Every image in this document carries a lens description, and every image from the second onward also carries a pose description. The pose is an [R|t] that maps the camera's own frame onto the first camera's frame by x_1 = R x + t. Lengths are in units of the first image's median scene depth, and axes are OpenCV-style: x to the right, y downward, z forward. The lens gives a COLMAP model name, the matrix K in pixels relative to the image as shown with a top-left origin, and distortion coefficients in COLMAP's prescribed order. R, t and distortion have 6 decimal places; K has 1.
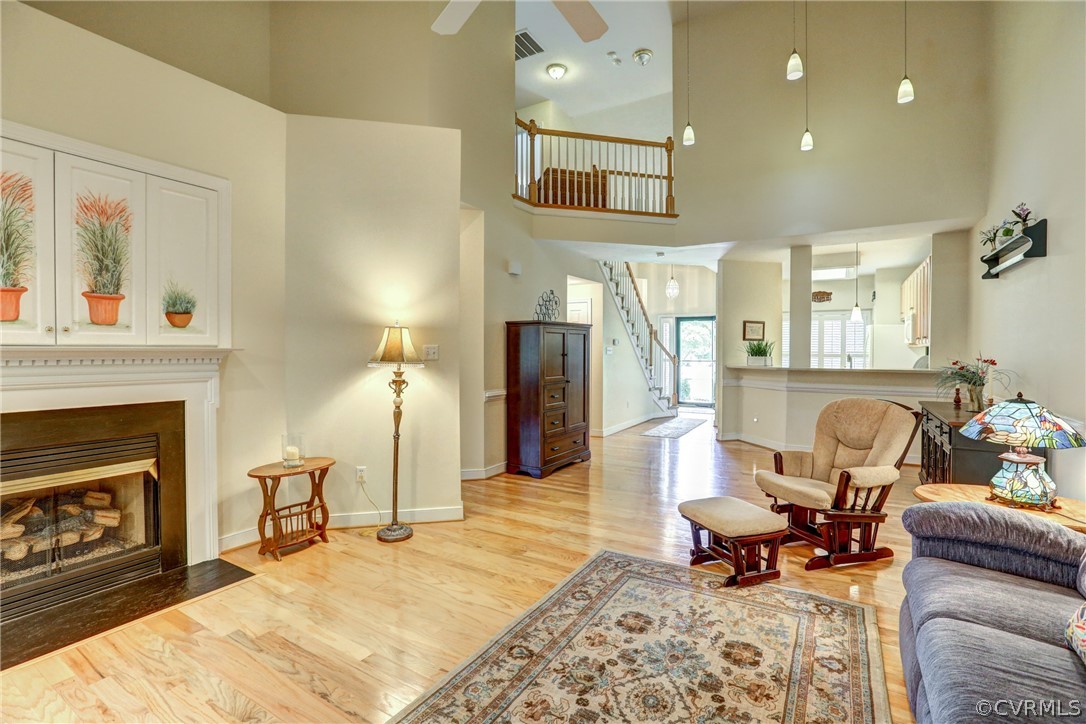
lens RADIAL K [[496.3, 0, 543.8], [0, 496.3, 358.9], [0, 0, 1]] dist [-0.056134, 0.020499]
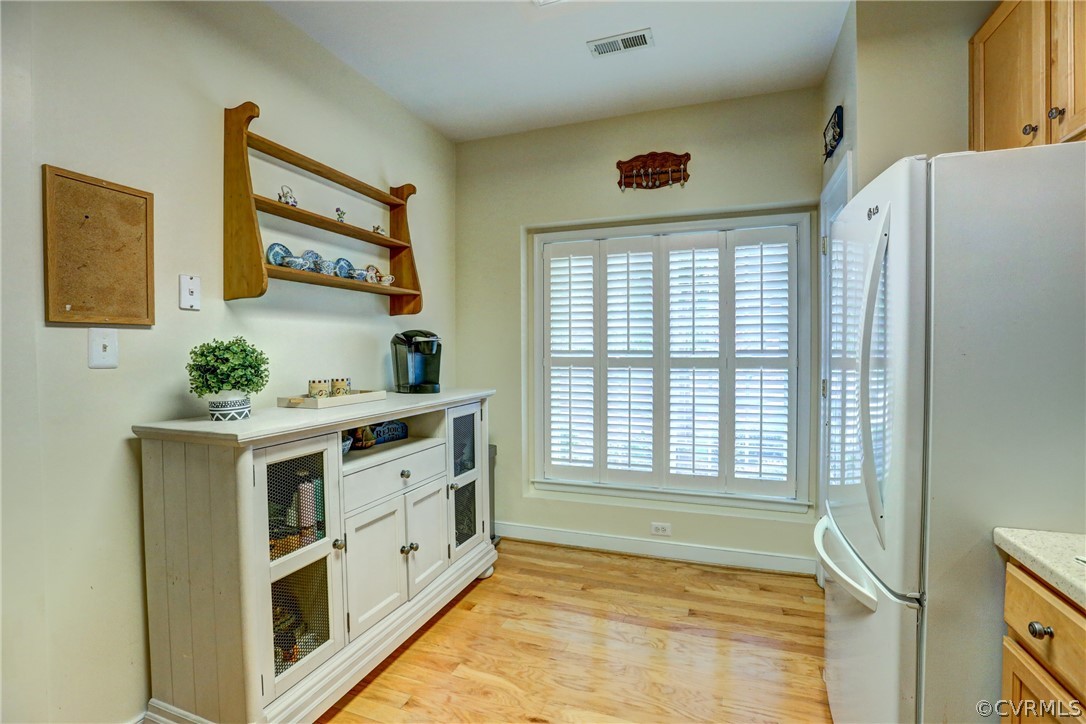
lens RADIAL K [[496.3, 0, 543.8], [0, 496.3, 358.9], [0, 0, 1]] dist [-0.056134, 0.020499]
pose [[0.979098, -0.010255, 0.203132, 1.438181], [0.009134, 0.999937, 0.006458, -0.041388], [-0.203186, -0.004468, 0.979130, 2.358297]]
